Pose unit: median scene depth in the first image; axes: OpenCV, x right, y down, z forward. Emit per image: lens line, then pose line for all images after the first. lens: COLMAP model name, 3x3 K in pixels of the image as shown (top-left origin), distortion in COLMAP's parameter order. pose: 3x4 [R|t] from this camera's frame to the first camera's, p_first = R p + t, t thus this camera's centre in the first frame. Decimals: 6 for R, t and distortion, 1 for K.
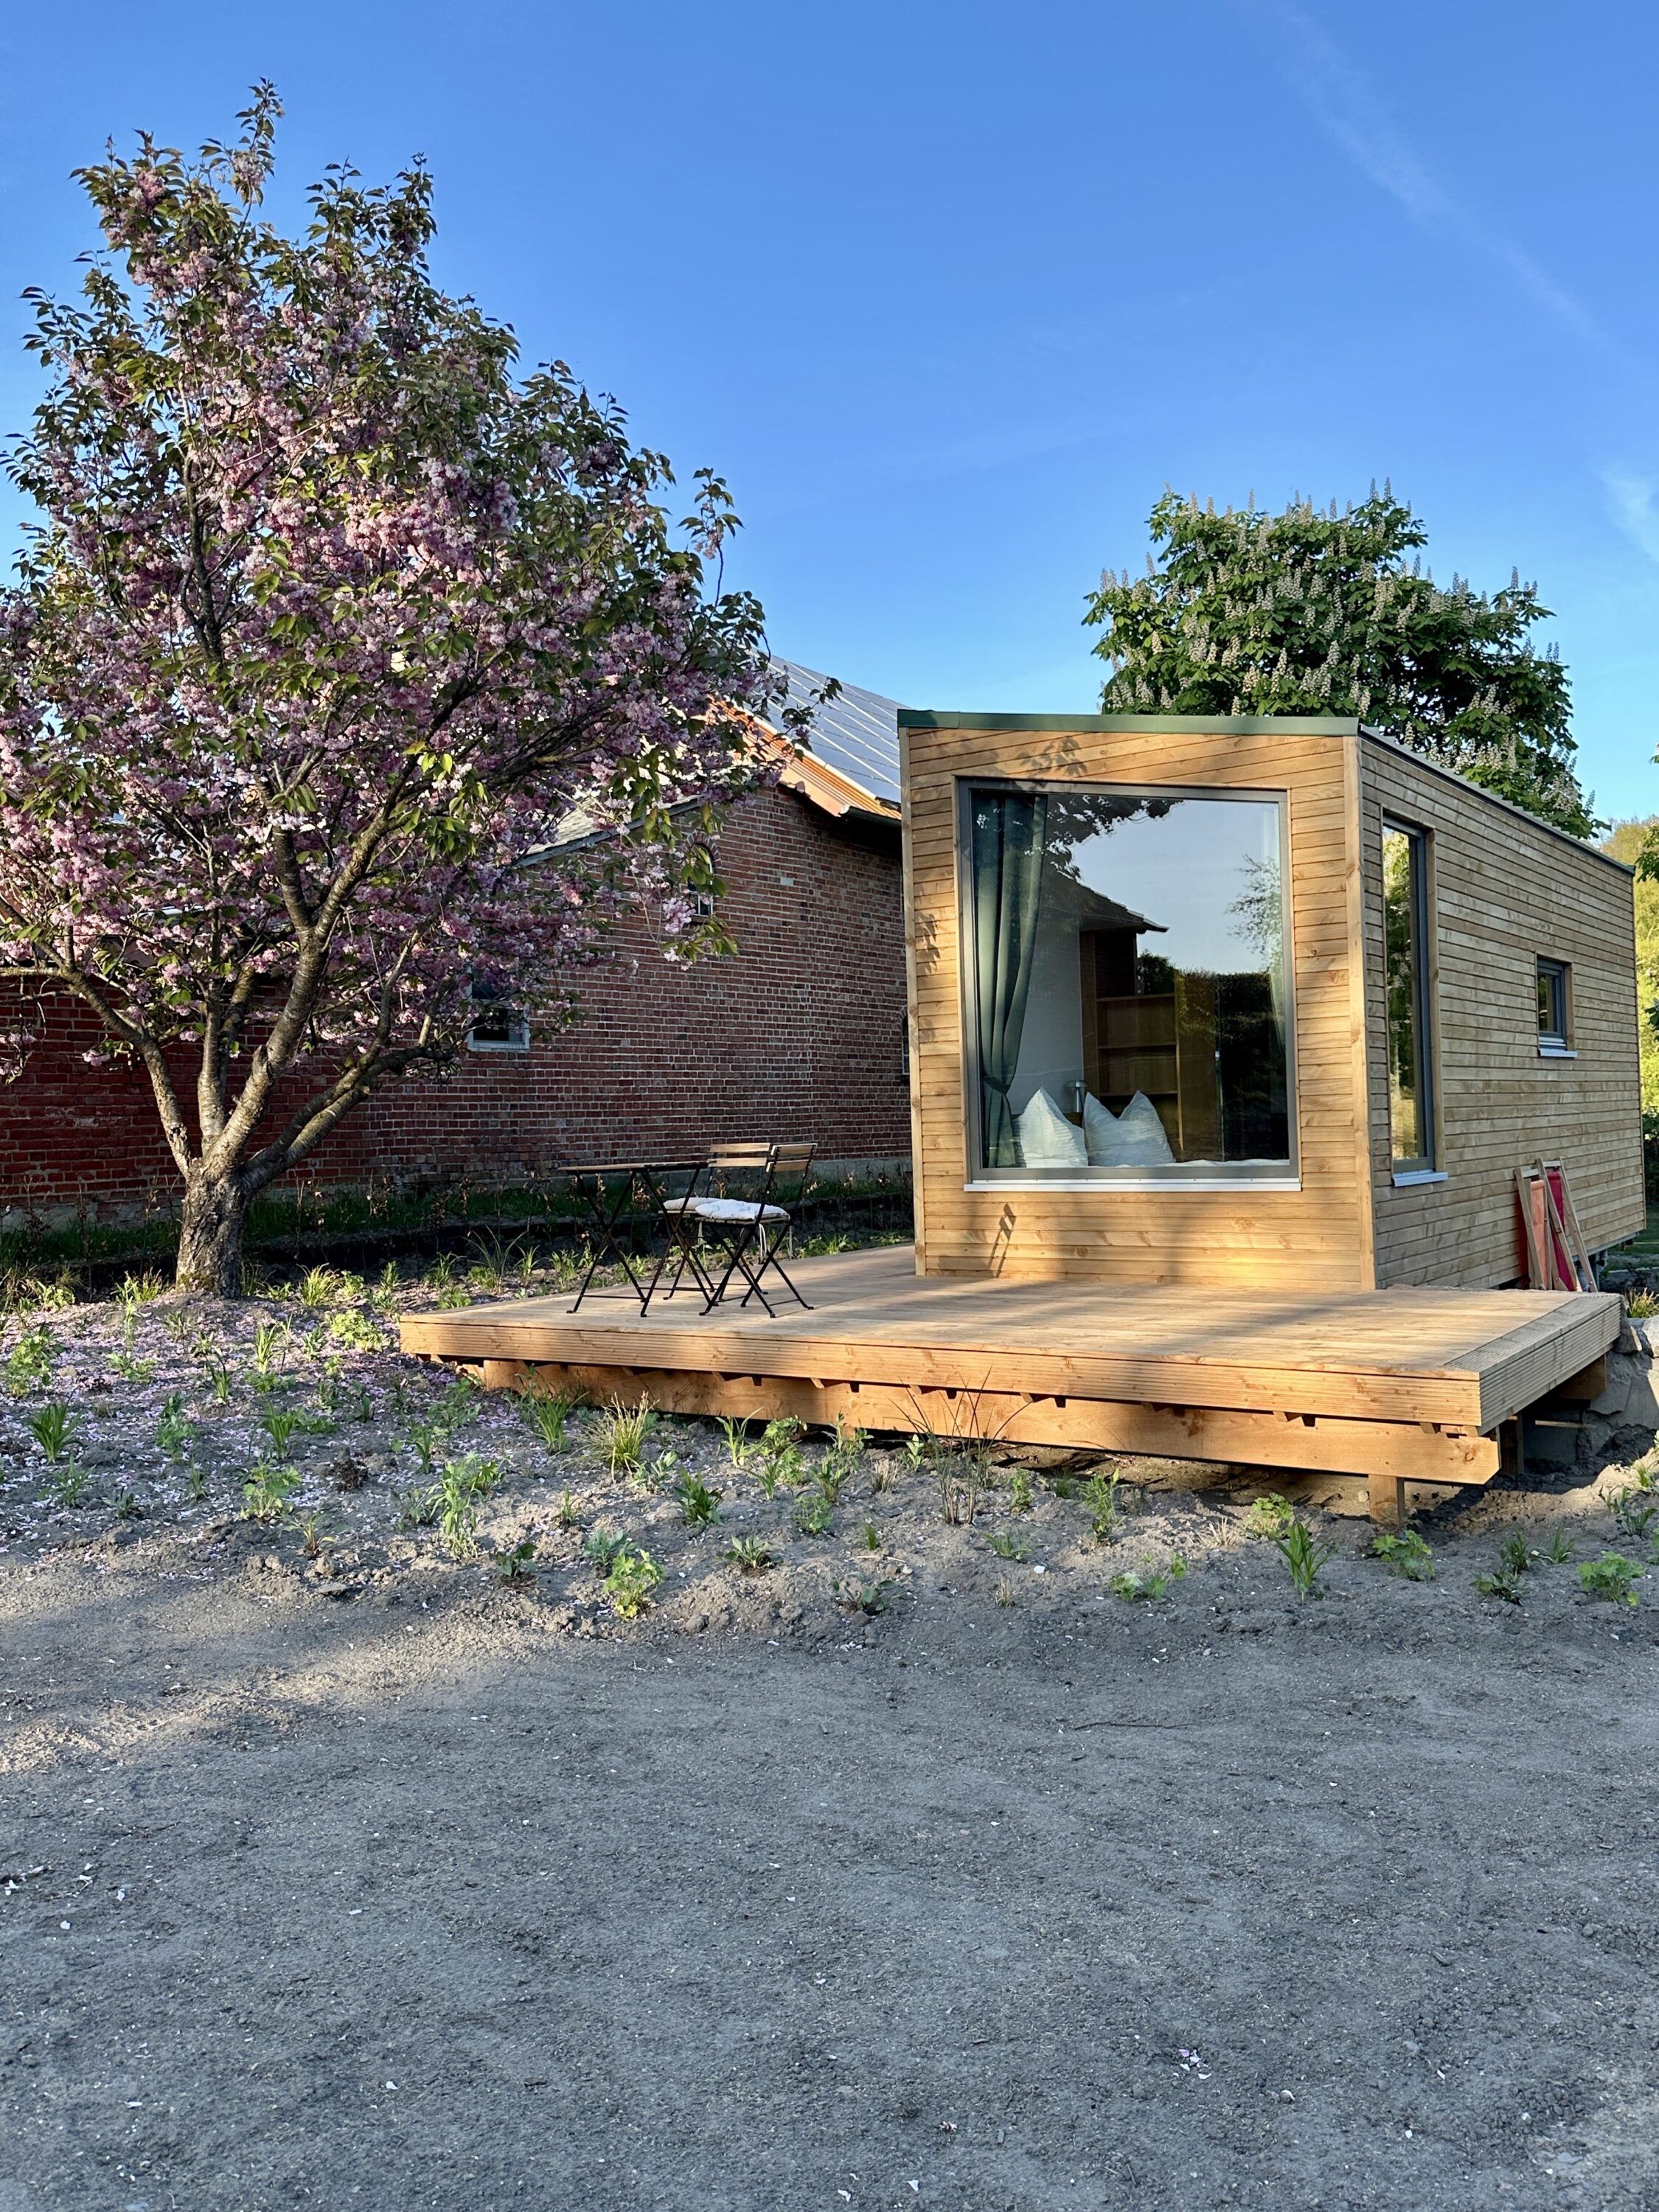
lens RADIAL K [[1798.2, 0, 829.5], [0, 1798.2, 1106.4], [0, 0, 1]] dist [0.000059, 0.000021]
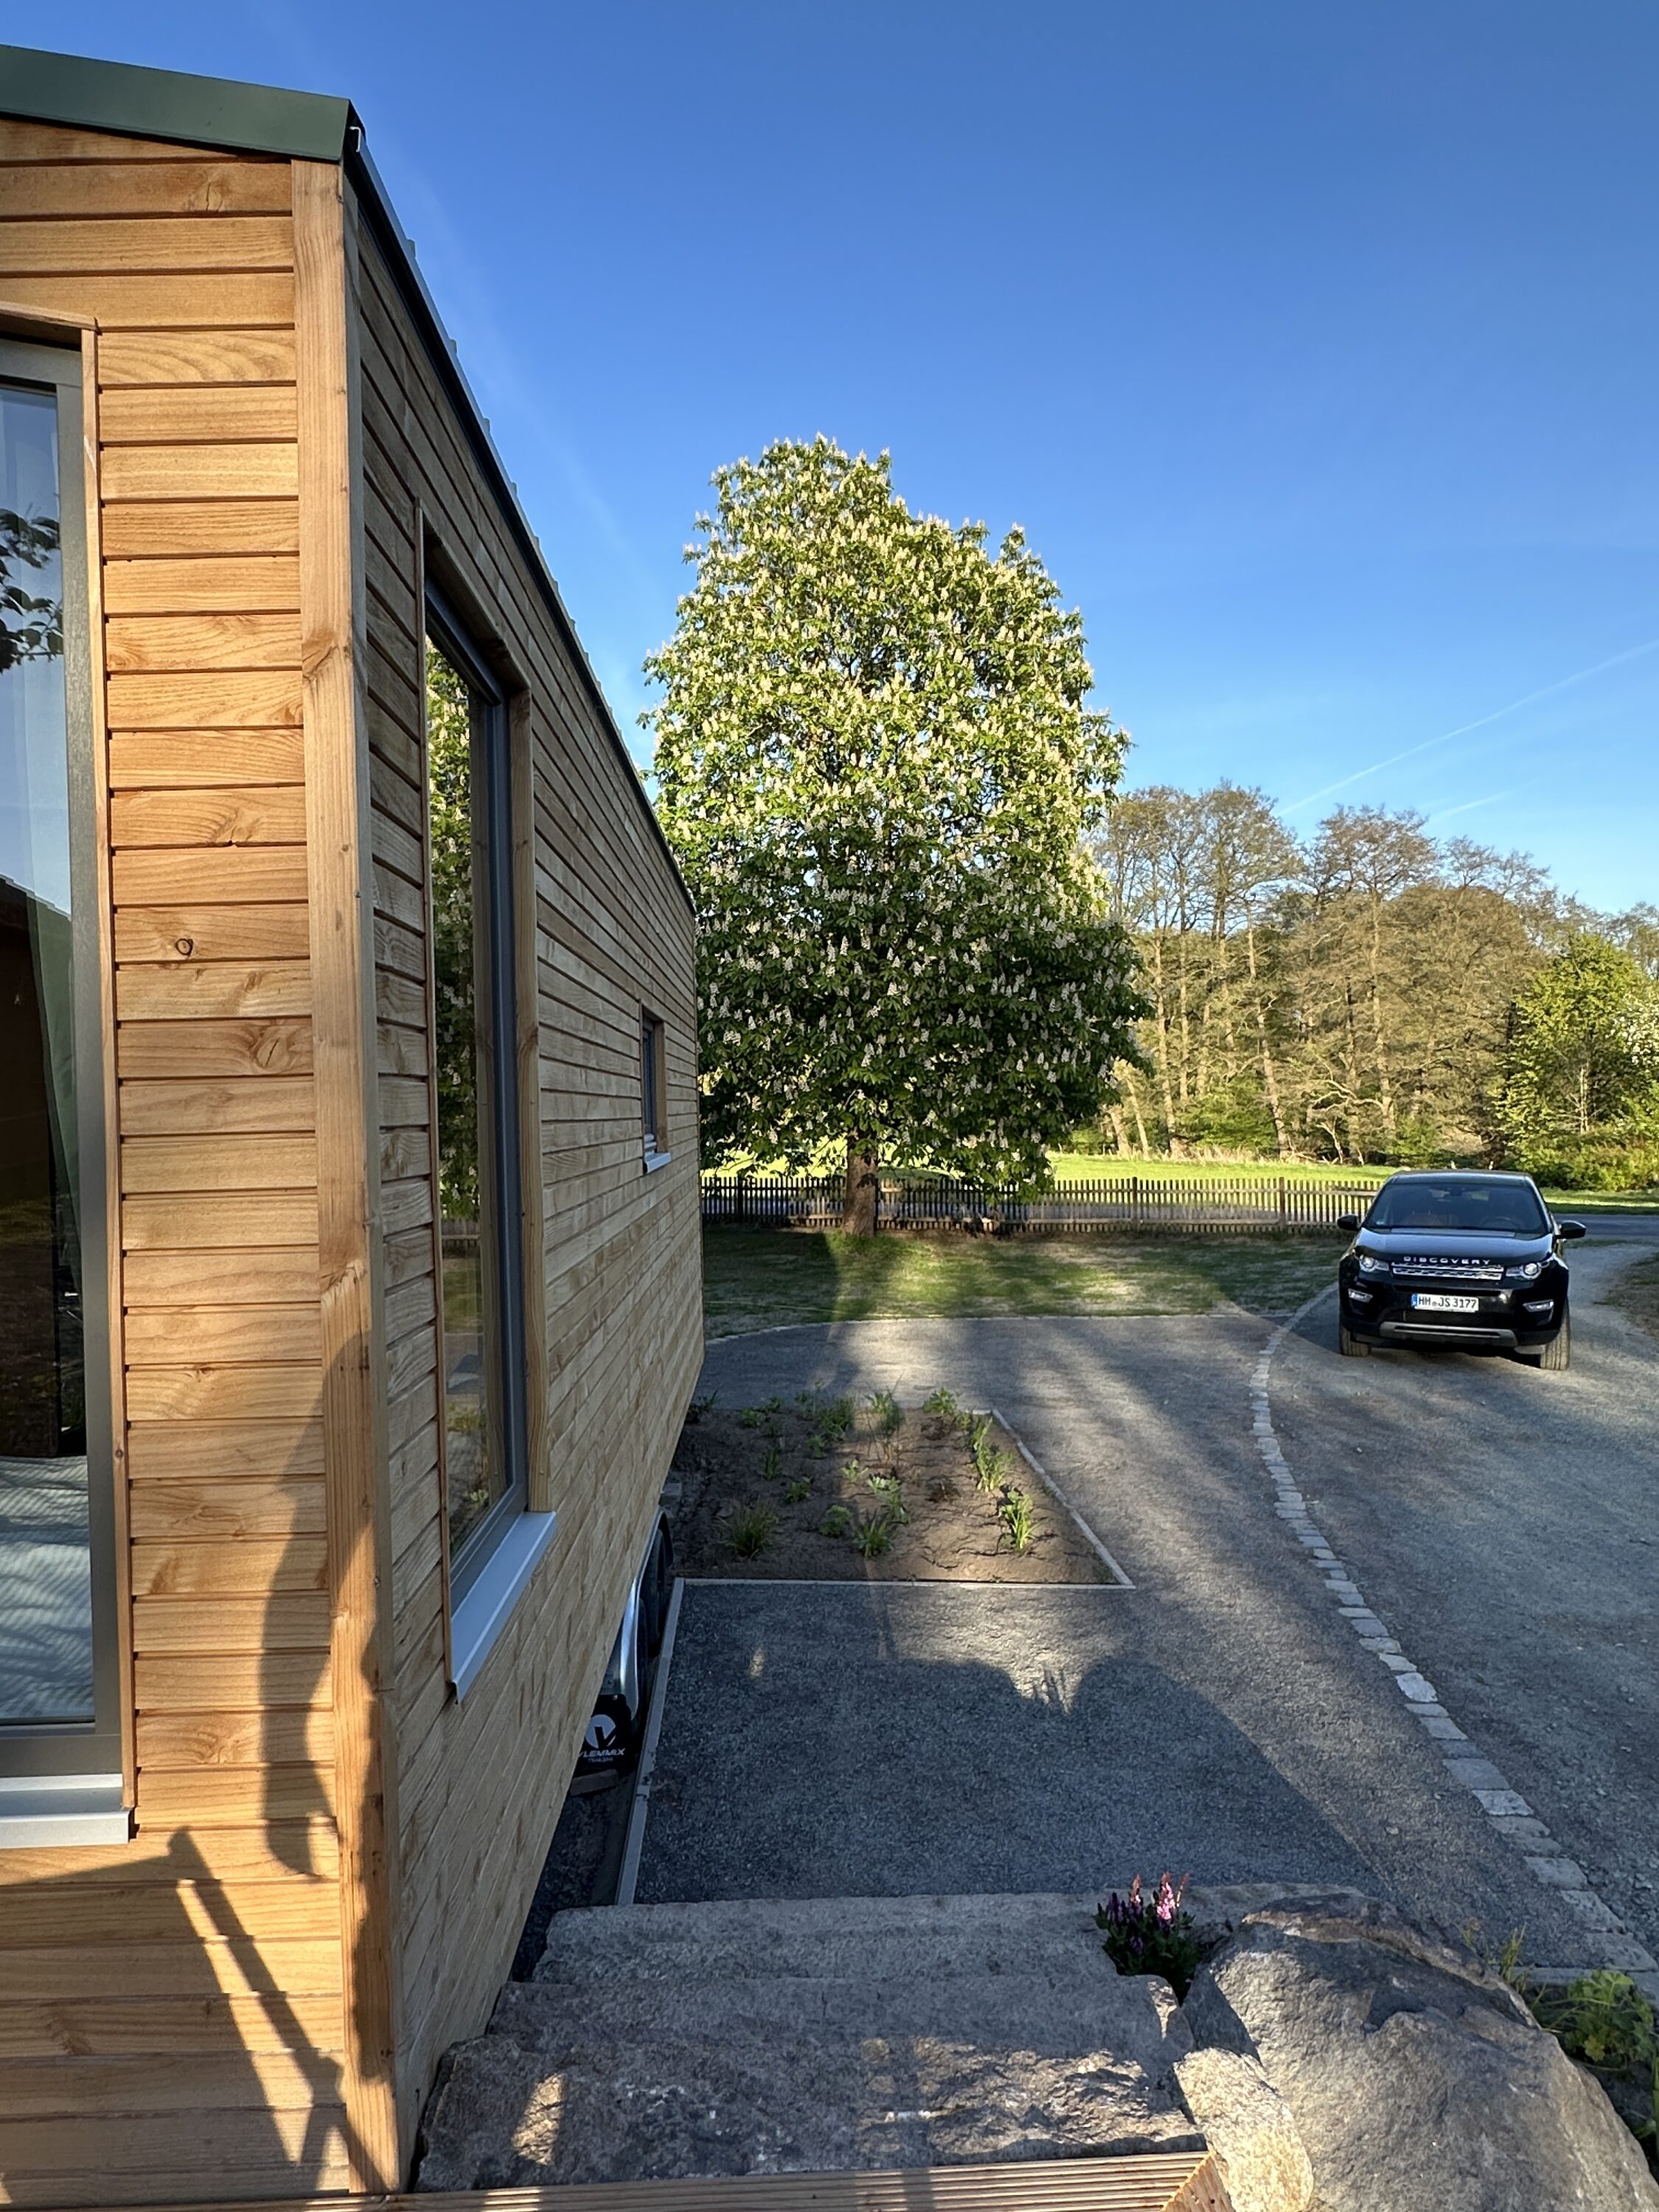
lens RADIAL K [[1419.4, 0, 825.9], [0, 1419.4, 1107.7], [0, 0, 1]] dist [0.000529, 0.000033]
pose [[0.817270, 0.006538, 0.576218, 0.200755], [-0.000447, 0.999943, -0.010713, -0.053244], [-0.576255, 0.008498, 0.817226, 0.684171]]
